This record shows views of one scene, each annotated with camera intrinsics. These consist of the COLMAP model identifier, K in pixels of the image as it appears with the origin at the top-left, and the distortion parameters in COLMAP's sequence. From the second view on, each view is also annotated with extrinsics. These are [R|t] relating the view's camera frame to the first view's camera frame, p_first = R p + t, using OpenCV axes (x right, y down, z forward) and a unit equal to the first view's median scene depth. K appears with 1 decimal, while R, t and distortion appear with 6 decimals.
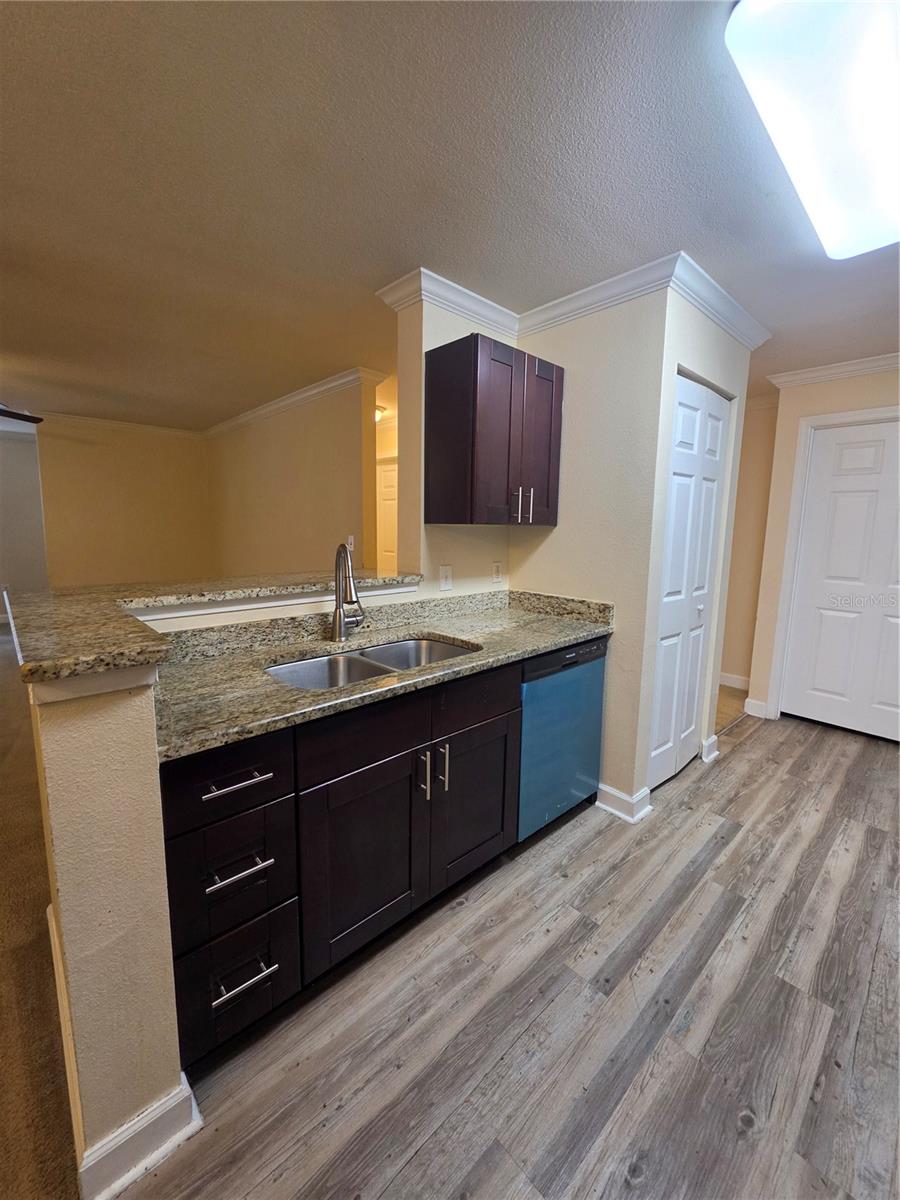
lens RADIAL K [[482.7, 0, 450.4], [0, 482.7, 588.6], [0, 0, 1]] dist [0.003009, -0.000966]
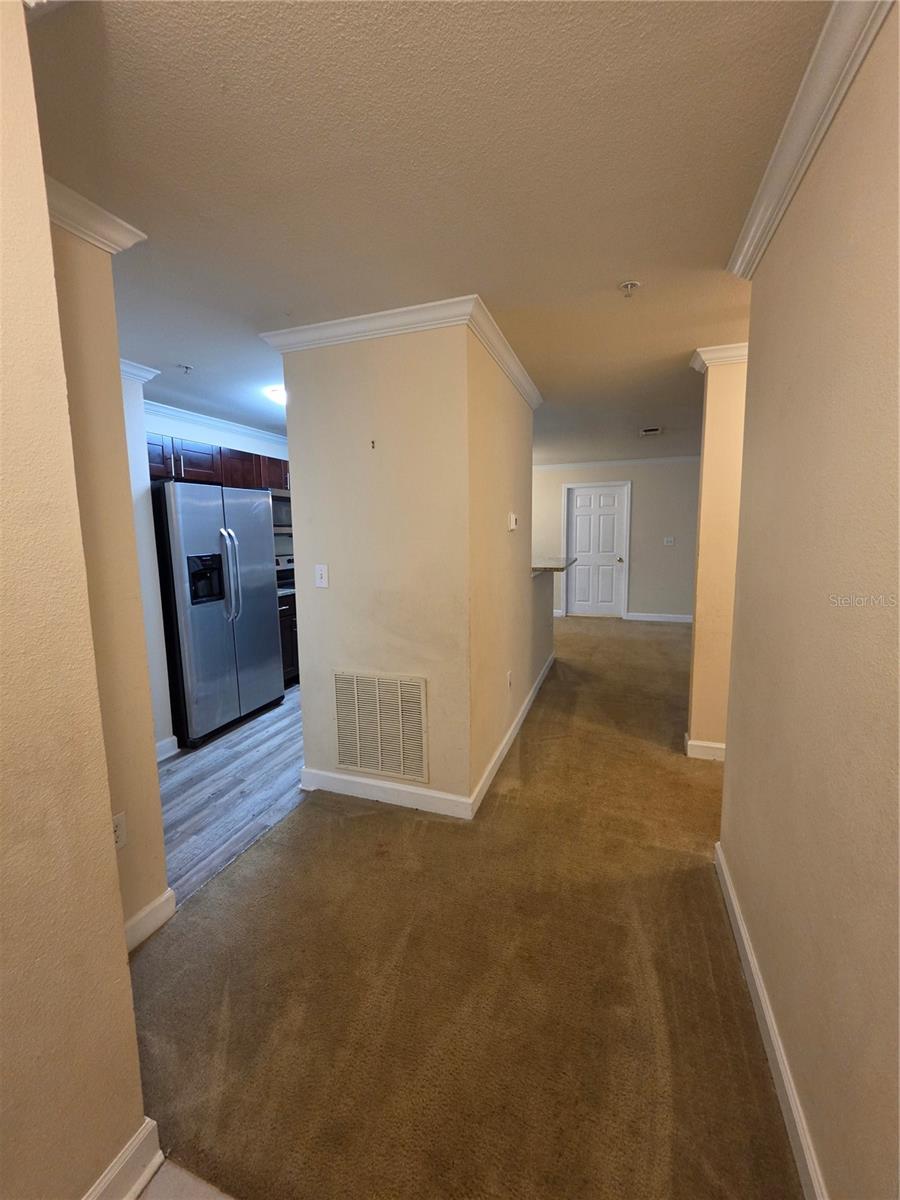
lens RADIAL K [[482.7, 0, 451.8], [0, 482.7, 589.8], [0, 0, 1]] dist [0.003009, -0.000966]
pose [[-0.886705, 0.052472, -0.459348, 1.100009], [-0.063289, 0.970410, 0.233020, -0.410852], [0.457983, 0.235691, -0.857147, 2.891143]]
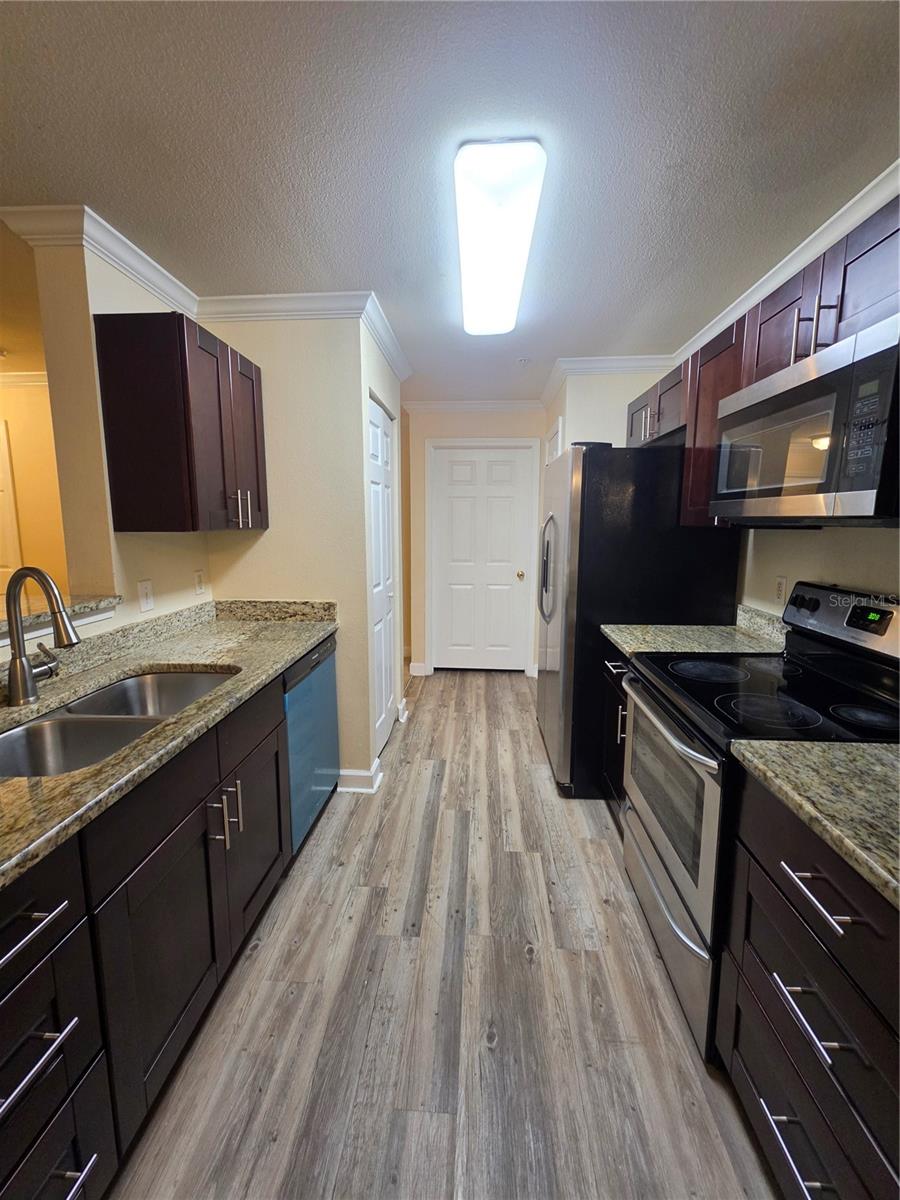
lens RADIAL K [[482.7, 0, 451.1], [0, 482.7, 584.3], [0, 0, 1]] dist [0.003009, -0.000966]
pose [[0.725923, -0.104261, 0.679827, -0.242489], [0.100066, 0.993936, 0.045582, -0.034625], [-0.680457, 0.034938, 0.731954, 0.048703]]
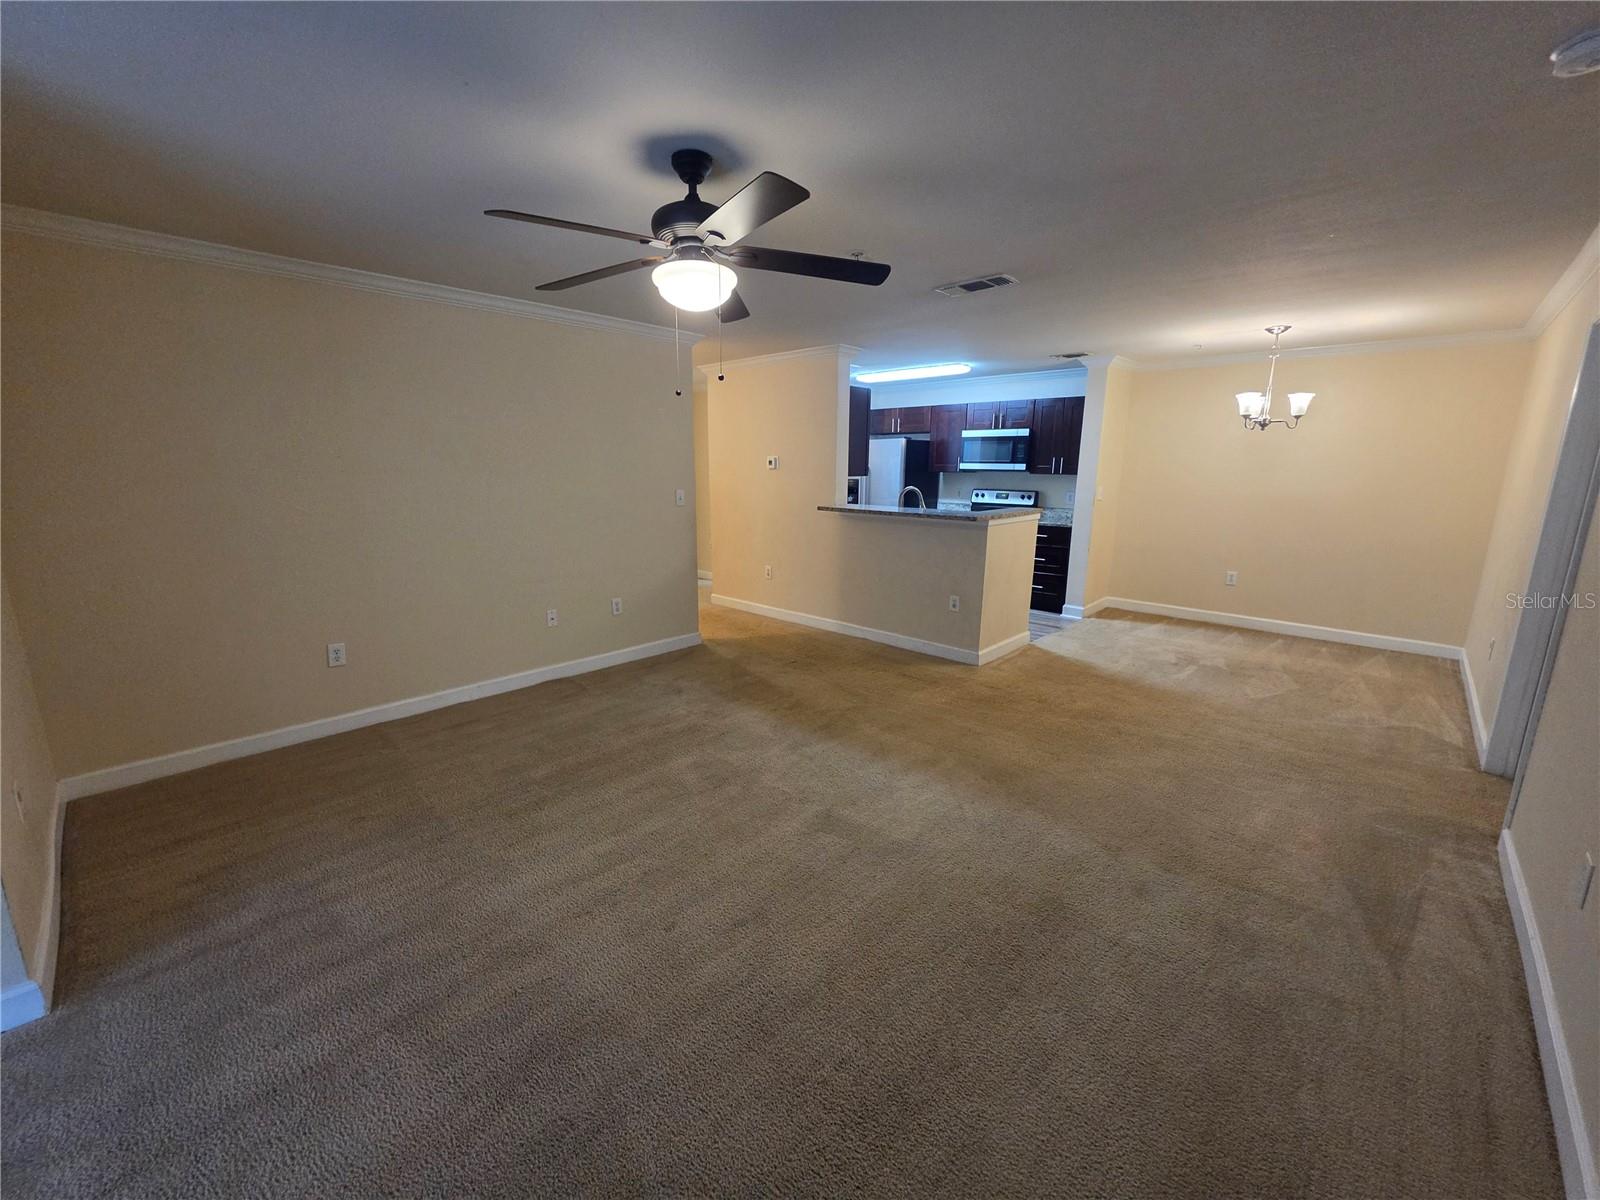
lens RADIAL K [[643.5, 0, 770.8], [0, 643.5, 591.5], [0, 0, 1]] dist [0.003009, -0.000966]
pose [[-0.036544, -0.209709, 0.977081, -3.082785], [0.124958, 0.969101, 0.212670, -0.319214], [-0.991489, 0.129866, -0.009210, 1.637351]]
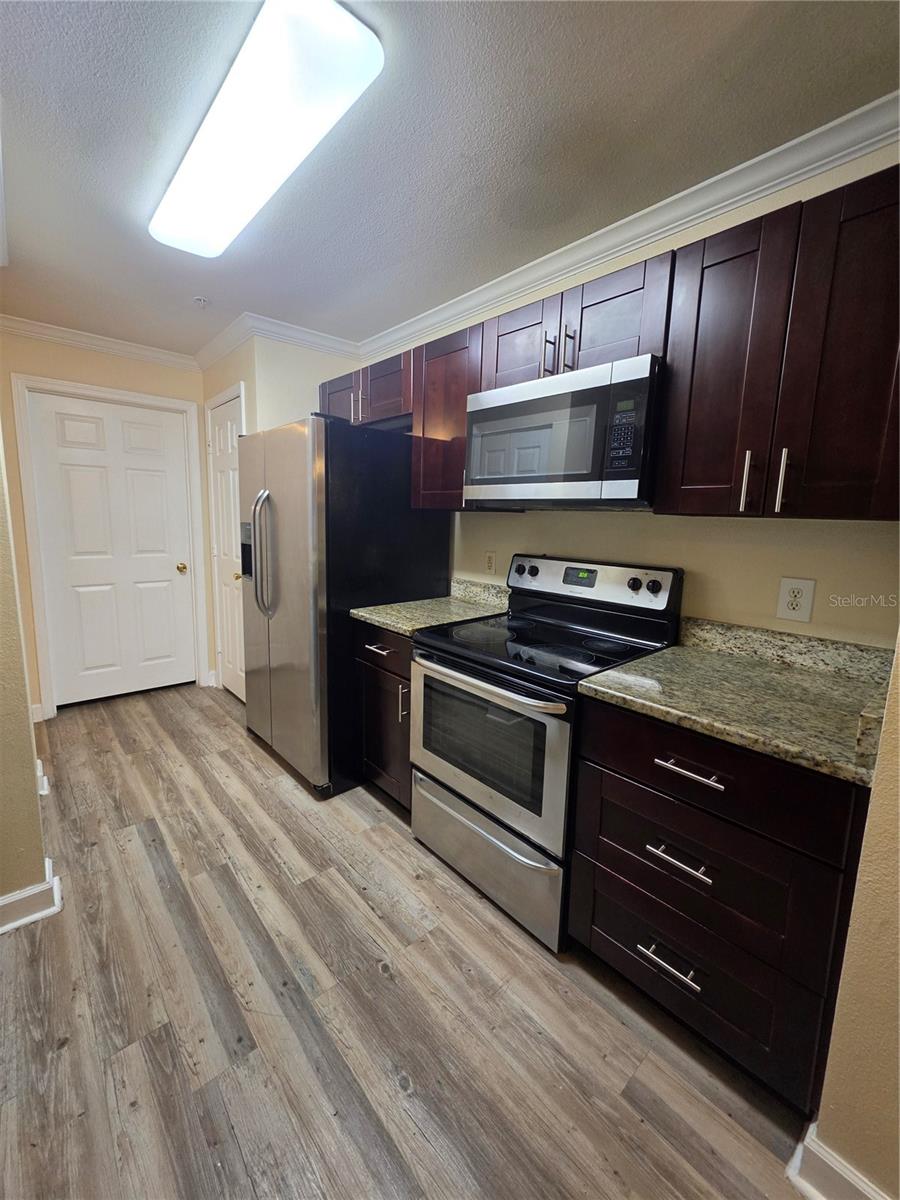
lens RADIAL K [[482.7, 0, 448.2], [0, 482.7, 587.3], [0, 0, 1]] dist [0.003009, -0.000966]
pose [[0.021367, -0.160353, 0.986828, -0.296560], [0.106153, 0.981838, 0.157244, -0.053063], [-0.994120, 0.101395, 0.038001, 0.404675]]
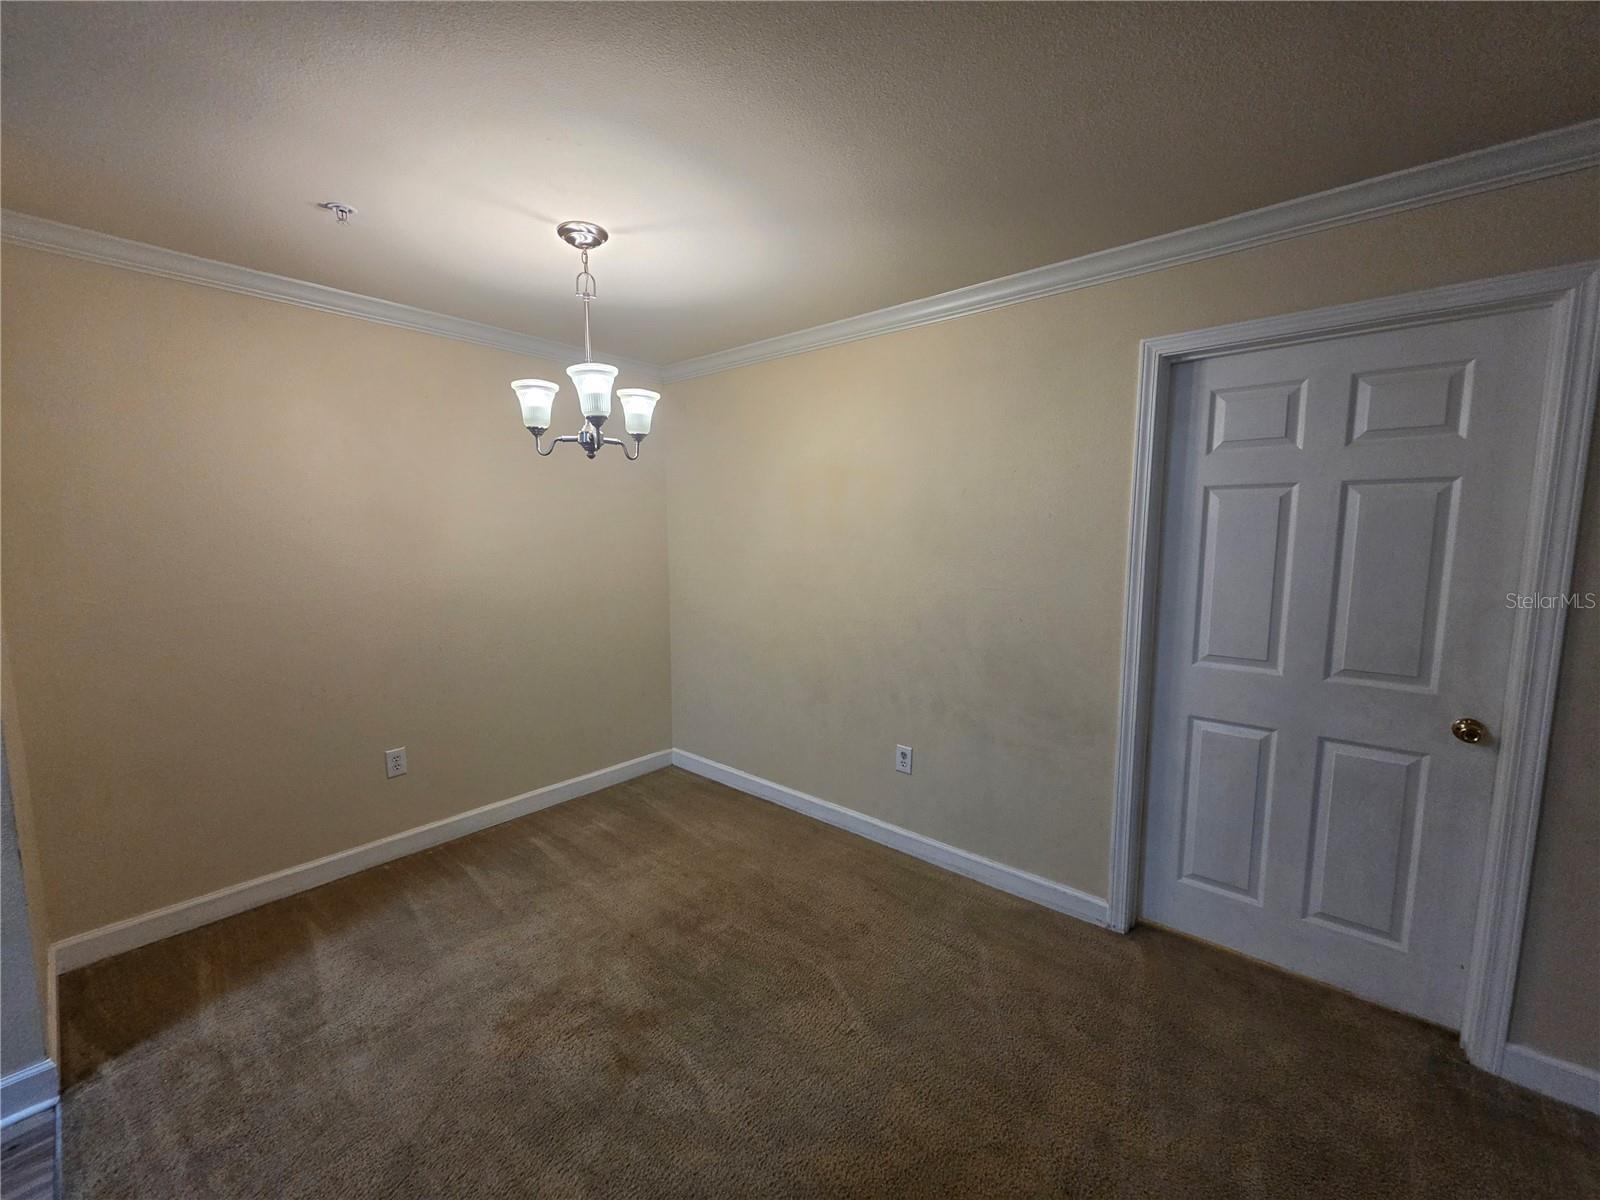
lens RADIAL K [[643.5, 0, 801.0], [0, 643.5, 607.2], [0, 0, 1]] dist [0.003009, -0.000966]
pose [[-0.994302, -0.002586, -0.106570, -0.871630], [-0.028814, 0.969014, 0.245318, -0.191826], [0.102633, 0.246991, -0.963567, 0.846552]]
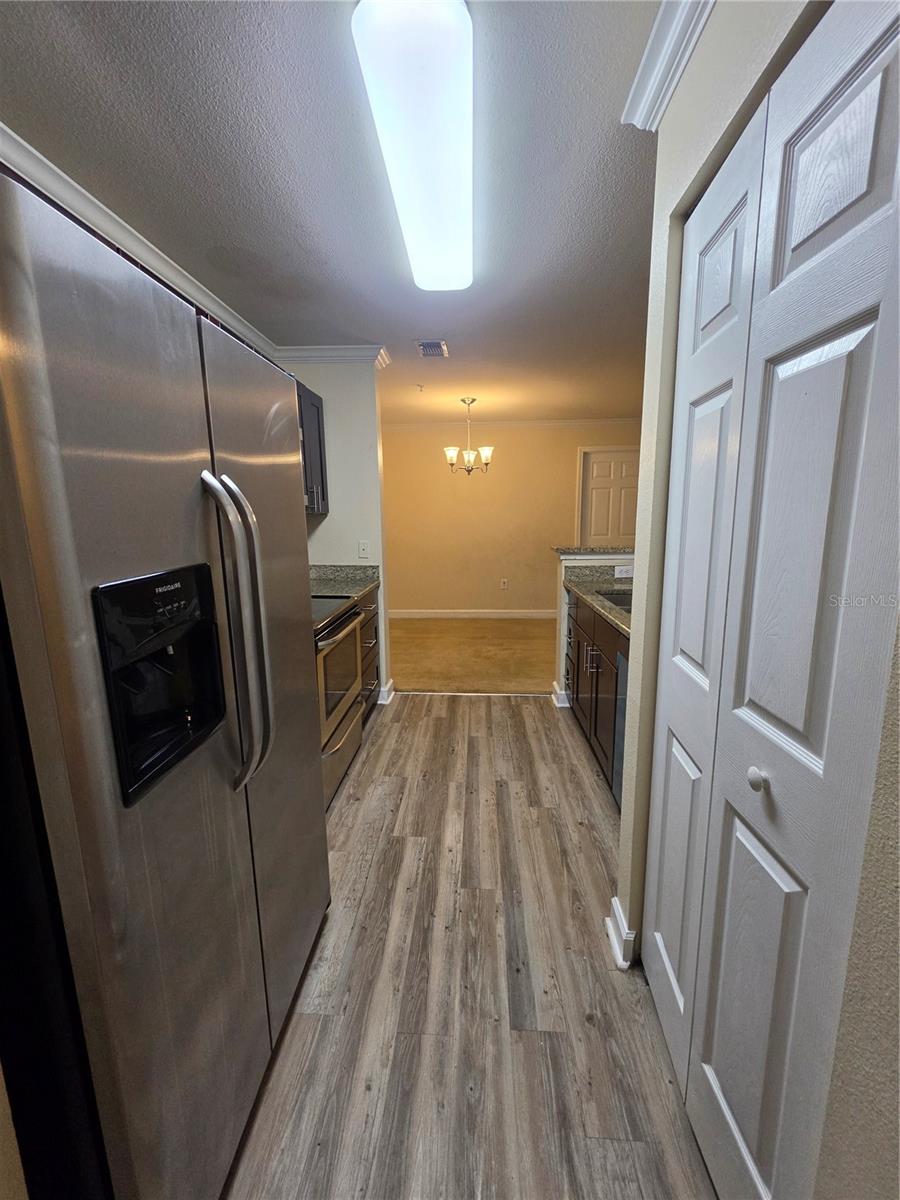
lens RADIAL K [[482.7, 0, 451.2], [0, 482.7, 595.2], [0, 0, 1]] dist [0.003009, -0.000966]
pose [[-0.719926, 0.112999, -0.684791, 1.182328], [-0.089338, 0.963362, 0.252887, -0.181401], [0.688278, 0.243238, -0.683454, 1.448608]]
